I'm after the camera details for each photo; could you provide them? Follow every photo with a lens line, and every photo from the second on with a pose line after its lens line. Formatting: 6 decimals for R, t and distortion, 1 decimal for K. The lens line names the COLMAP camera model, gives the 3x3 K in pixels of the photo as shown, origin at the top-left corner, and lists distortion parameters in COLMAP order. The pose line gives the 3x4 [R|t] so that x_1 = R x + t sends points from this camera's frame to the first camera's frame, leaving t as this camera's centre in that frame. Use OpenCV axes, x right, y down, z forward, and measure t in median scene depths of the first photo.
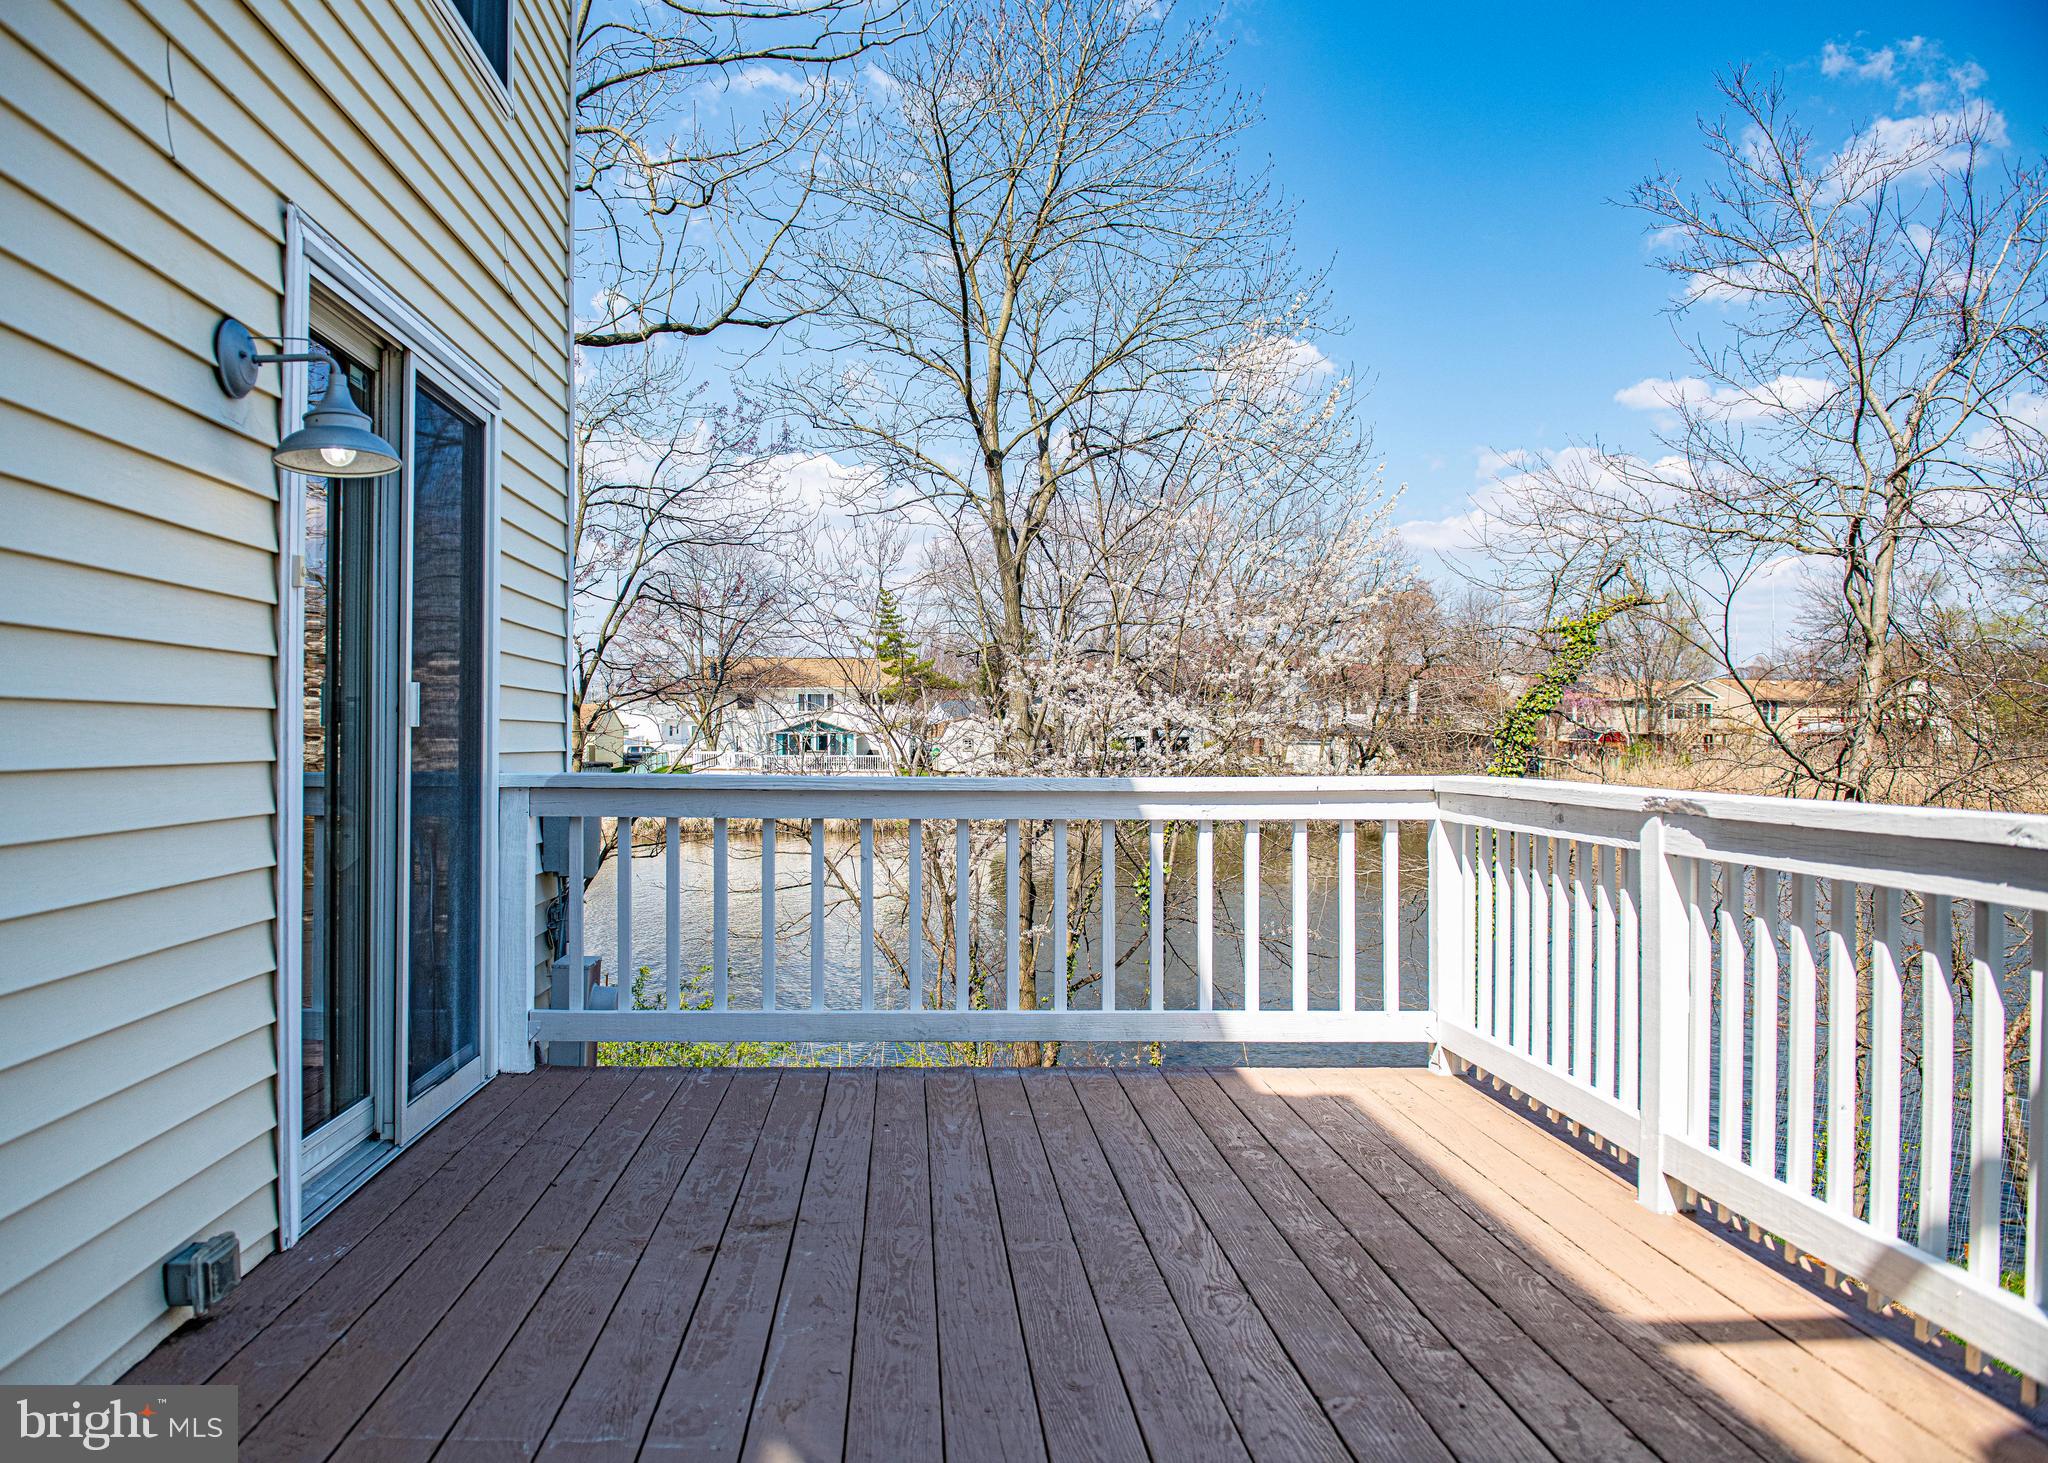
lens RADIAL K [[1598.7, 0, 1004.5], [0, 1598.7, 710.4], [0, 0, 1]] dist [0.038627, -0.004270]
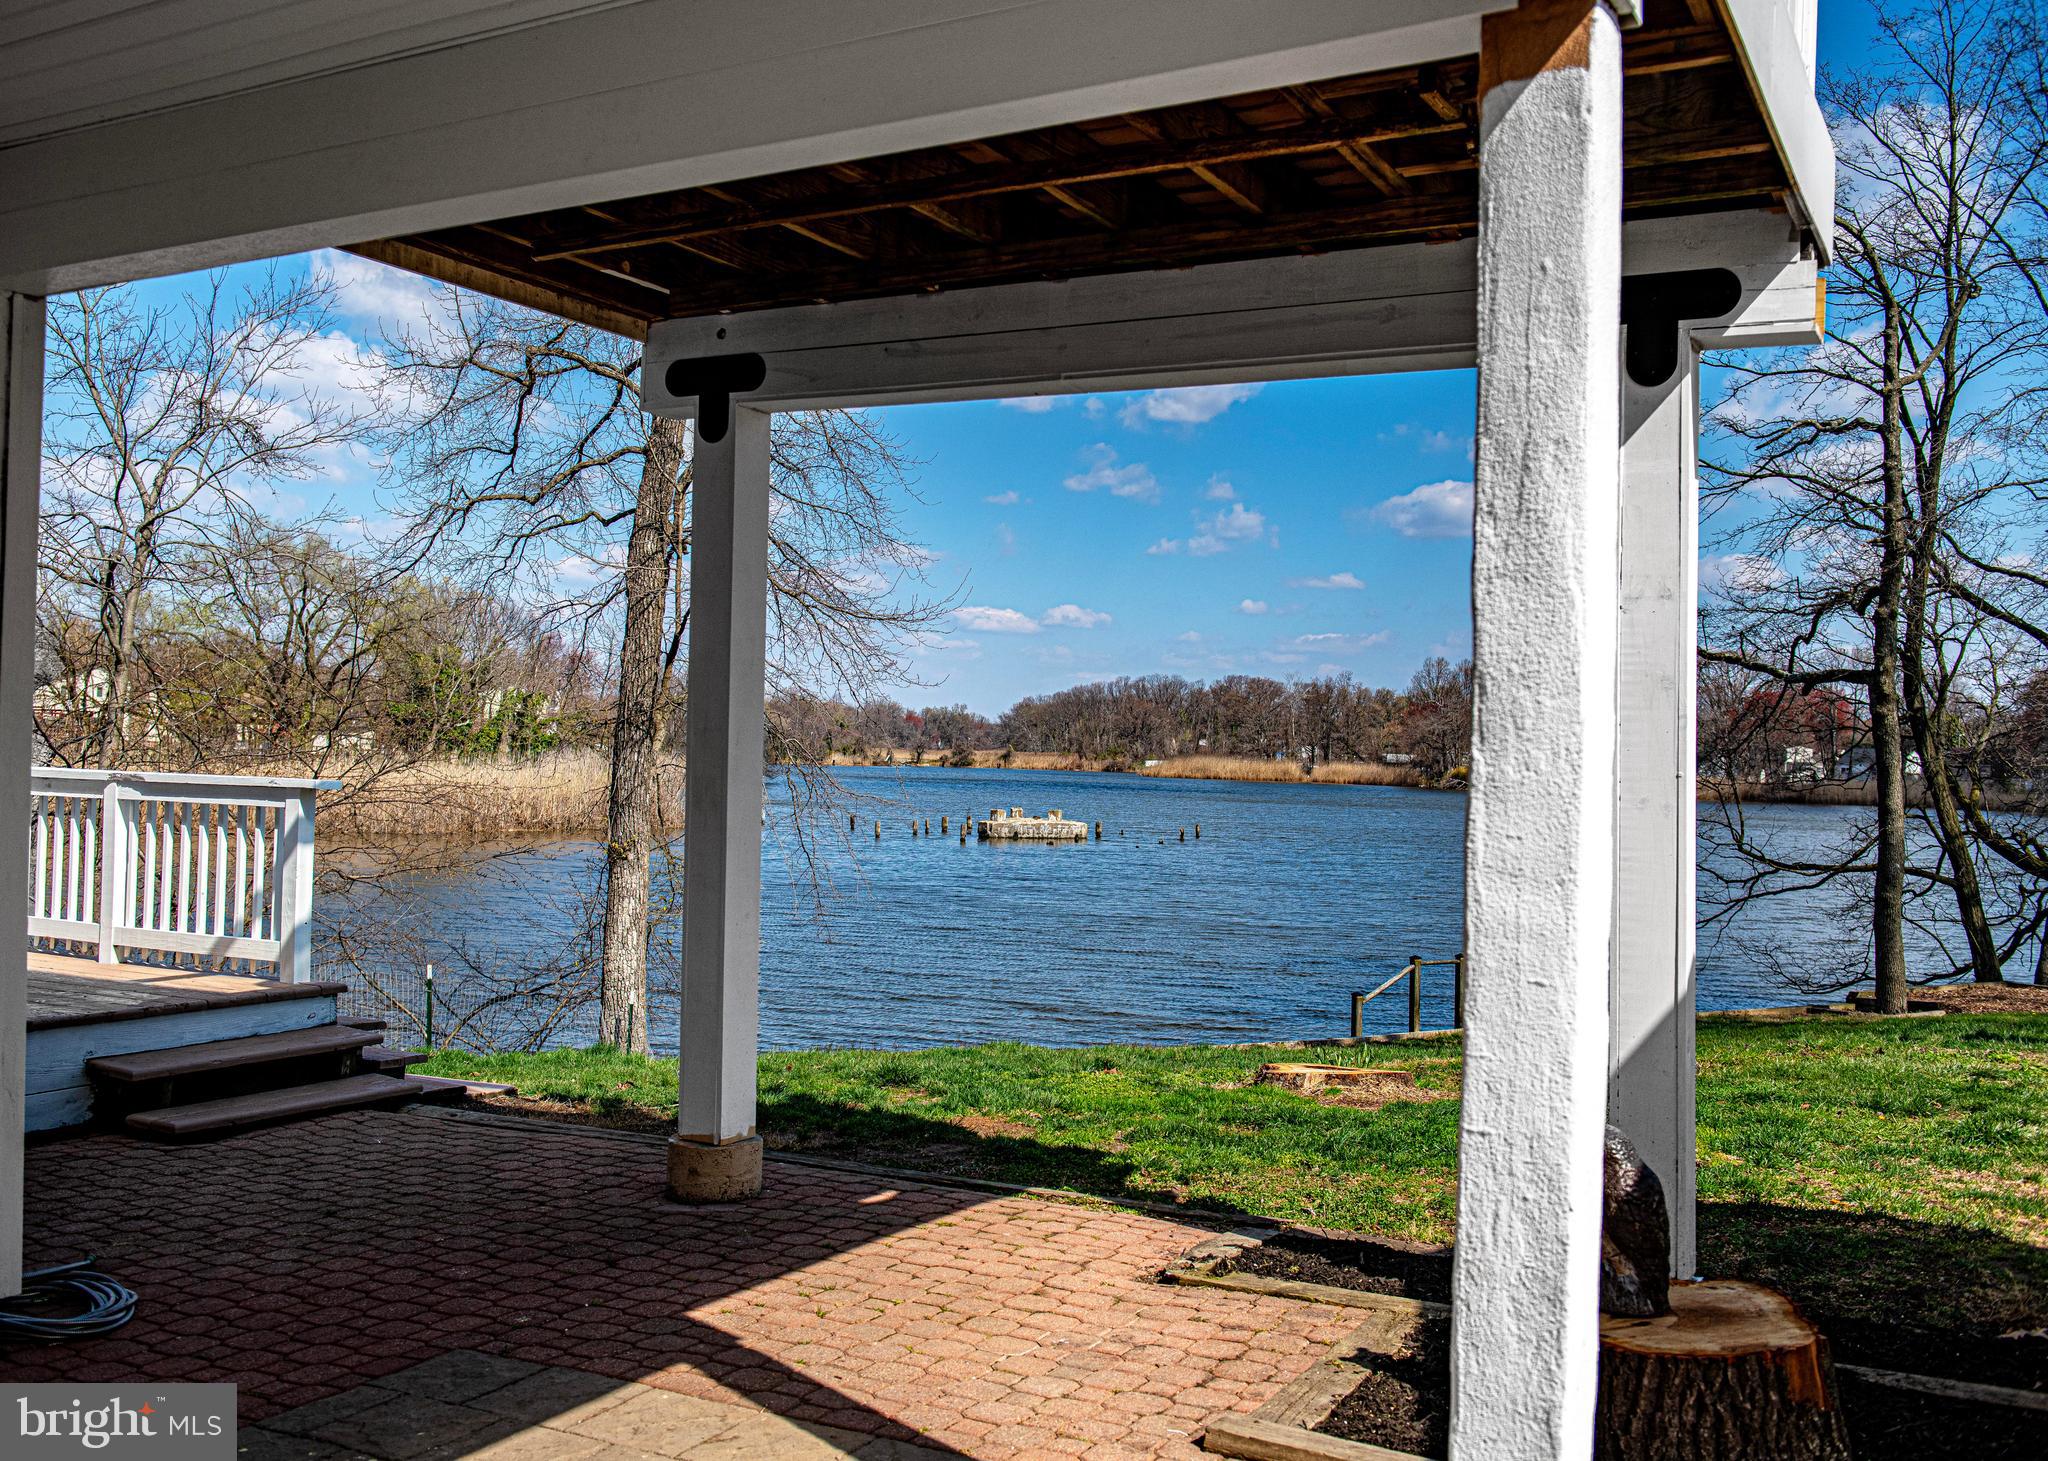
lens RADIAL K [[1887.0, 0, 999.1], [0, 1887.0, 725.7], [0, 0, 1]] dist [-0.005485, 0.000000]
pose [[0.568028, 0.023682, 0.822669, -0.272981], [-0.036573, 0.999325, -0.003515, -0.011915], [-0.822197, -0.028091, 0.568510, -0.382484]]
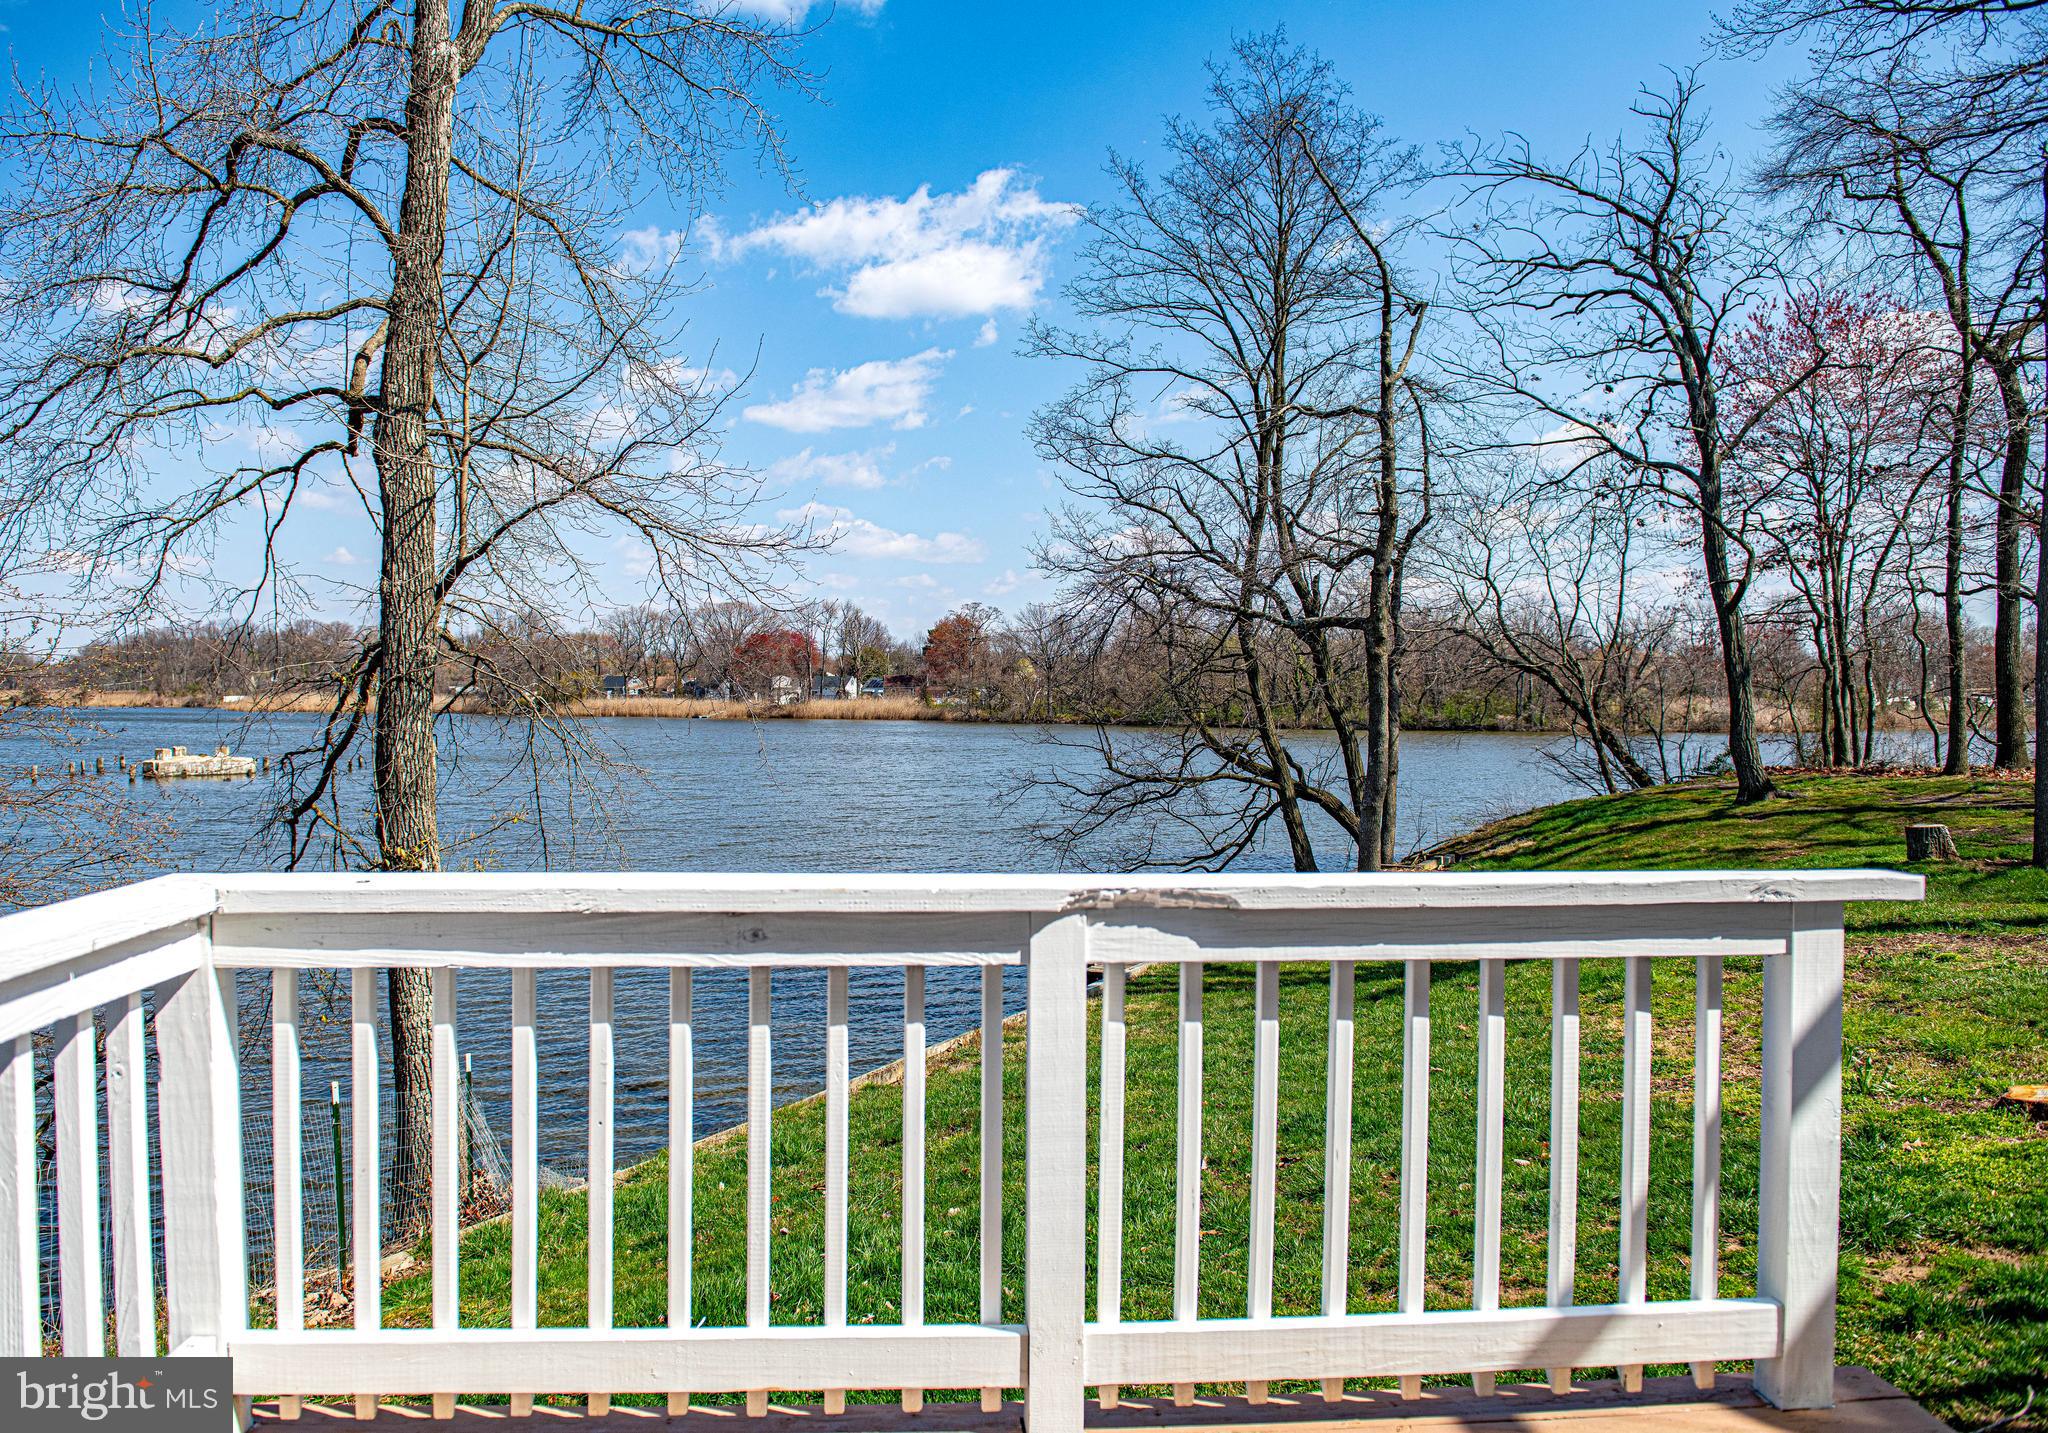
lens RADIAL K [[1534.4, 0, 1034.2], [0, 1534.4, 718.7], [0, 0, 1]] dist [-0.073717, 0.027162]
pose [[0.030113, -0.016999, 0.999402, -0.079078], [-0.020364, 0.999637, 0.017617, -0.009402], [-0.999339, -0.020883, 0.029756, 0.274649]]
